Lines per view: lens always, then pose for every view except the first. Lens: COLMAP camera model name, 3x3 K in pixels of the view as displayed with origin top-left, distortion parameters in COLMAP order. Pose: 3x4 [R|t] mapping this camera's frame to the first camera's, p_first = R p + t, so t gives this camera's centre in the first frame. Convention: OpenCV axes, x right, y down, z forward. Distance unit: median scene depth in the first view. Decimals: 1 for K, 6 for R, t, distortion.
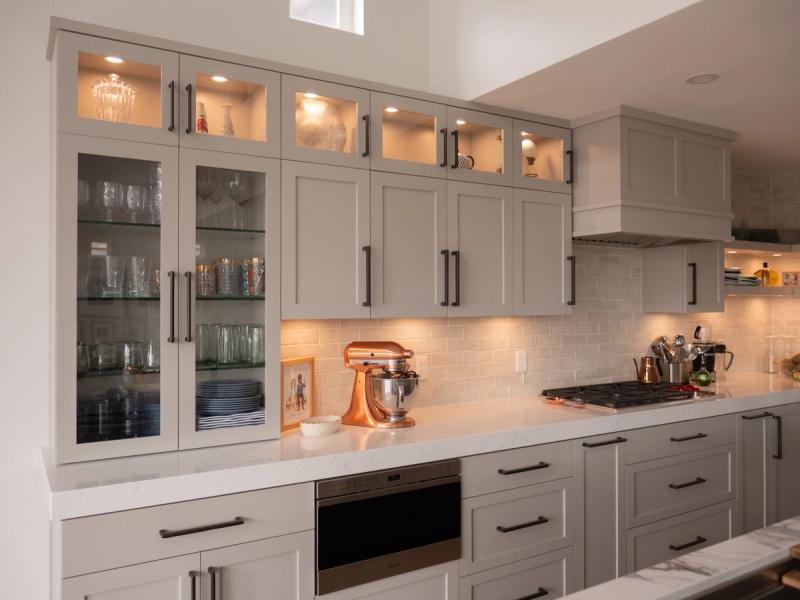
lens RADIAL K [[638.6, 0, 403.7], [0, 638.6, 297.8], [0, 0, 1]] dist [-0.004340, -0.004825]
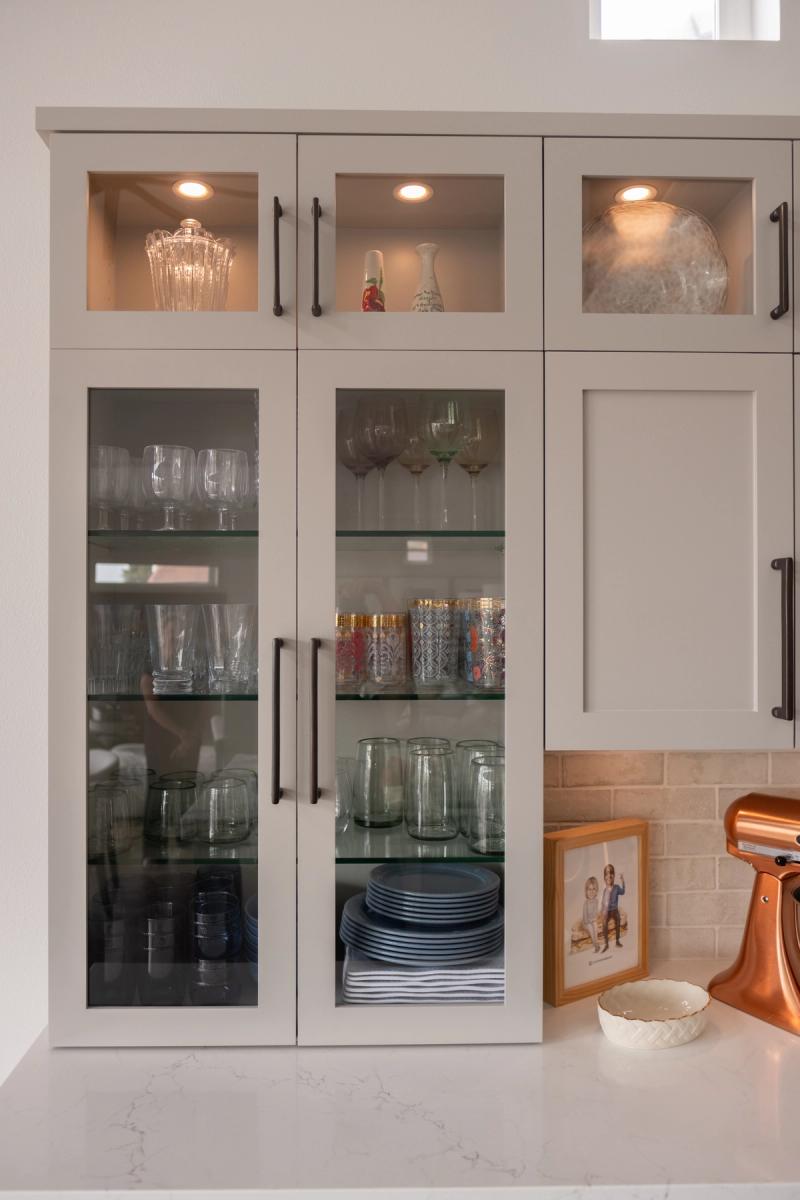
lens RADIAL K [[851.9, 0, 382.0], [0, 851.9, 606.9], [0, 0, 1]] dist [-0.005543, 0.001503]
pose [[0.861186, 0.001003, -0.508288, -0.006967], [0.001188, 0.999991, 0.003987, -0.055428], [0.508288, -0.004038, 0.861178, 0.460500]]
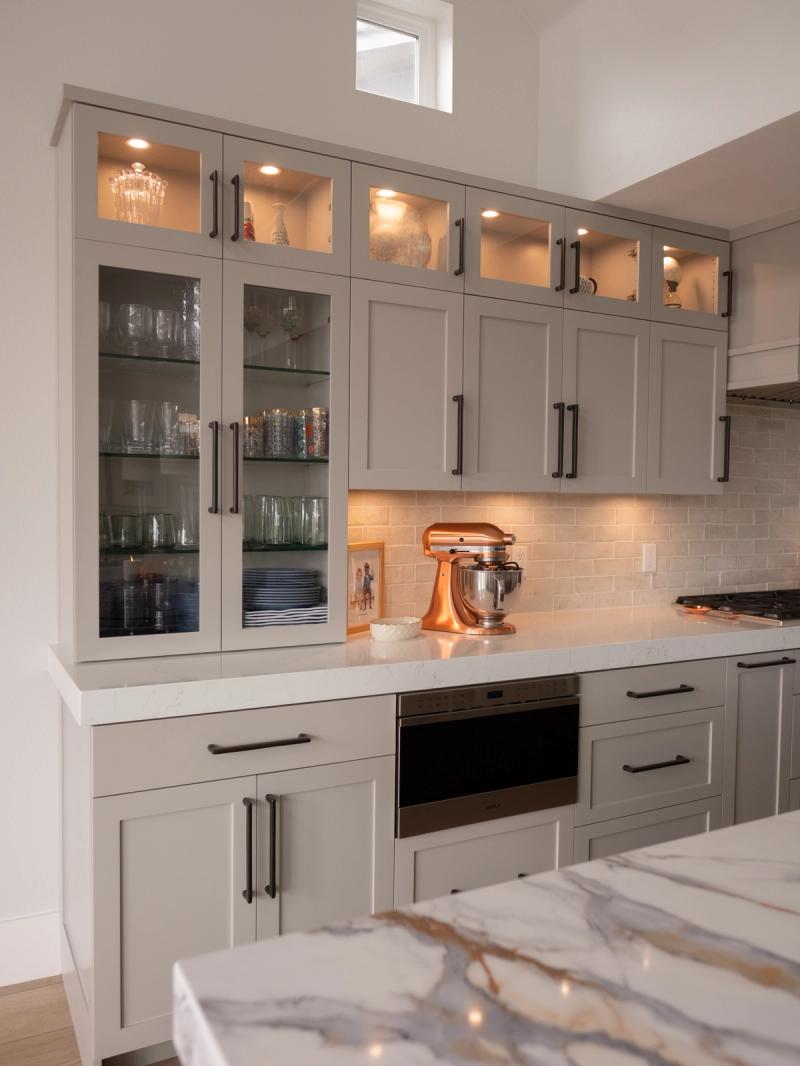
lens RADIAL K [[851.4, 0, 405.1], [0, 851.4, 535.1], [0, 0, 1]] dist [-0.005766, -0.001784]
pose [[0.998010, 0.016937, -0.060744, -0.057776], [-0.013784, 0.998555, 0.051942, 0.033605], [0.061536, -0.051001, 0.996801, -0.018682]]
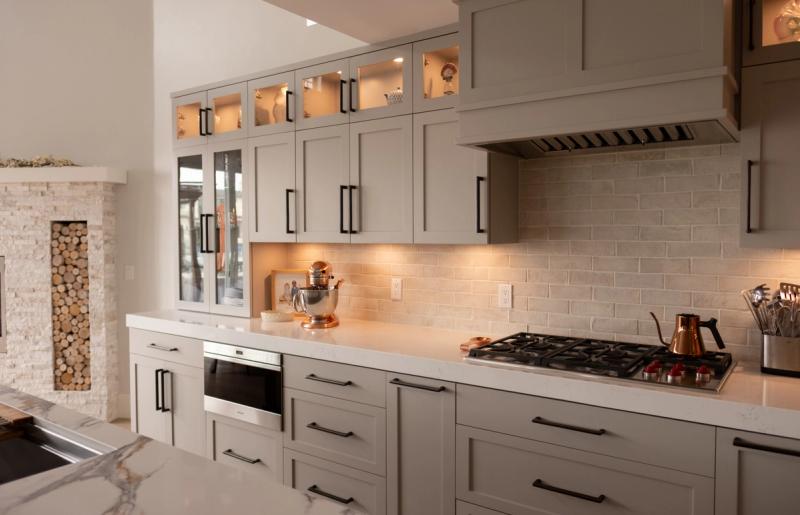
lens RADIAL K [[593.3, 0, 385.8], [0, 593.3, 254.5], [0, 0, 1]] dist [-0.011829, 0.003769]
pose [[0.374630, 0.036892, -0.926440, 1.200008], [0.009928, 0.998991, 0.043795, 0.004730], [0.927121, -0.025605, 0.373886, 0.726801]]
